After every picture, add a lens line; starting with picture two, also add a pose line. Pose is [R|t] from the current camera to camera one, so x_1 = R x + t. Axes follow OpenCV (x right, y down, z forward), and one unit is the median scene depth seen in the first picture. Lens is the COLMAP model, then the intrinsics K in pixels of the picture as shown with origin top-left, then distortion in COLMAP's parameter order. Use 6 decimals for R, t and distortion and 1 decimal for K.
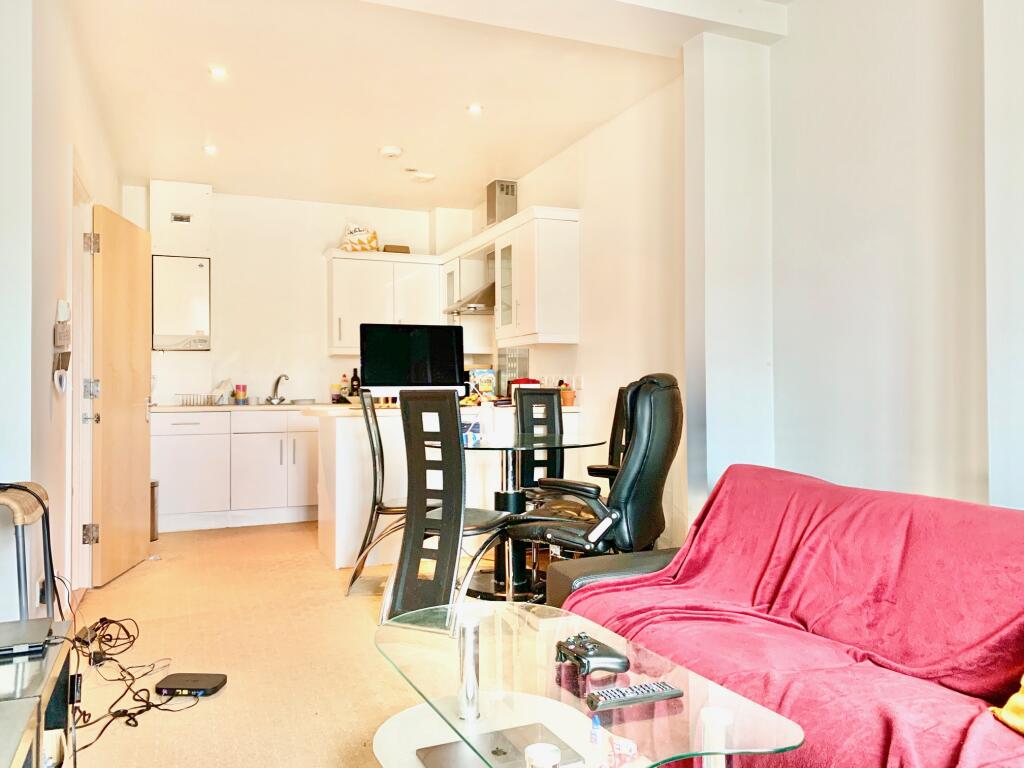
lens RADIAL K [[787.7, 0, 512.0], [0, 787.7, 384.0], [0, 0, 1]] dist [-0.000494, -0.002449]
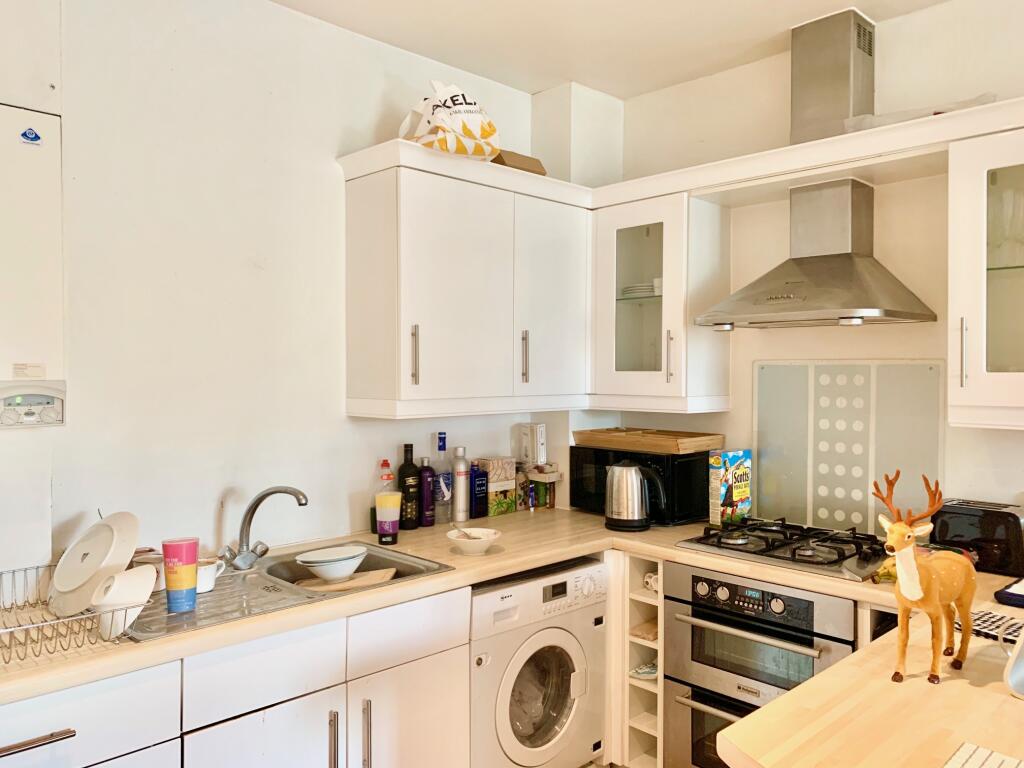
lens RADIAL K [[787.7, 0, 512.0], [0, 787.7, 384.0], [0, 0, 1]] dist [-0.000494, -0.002449]
pose [[0.934728, 0.003367, 0.355348, -0.310629], [-0.011297, 0.999731, 0.020244, -0.063596], [-0.355184, -0.022937, 0.934515, 0.624438]]
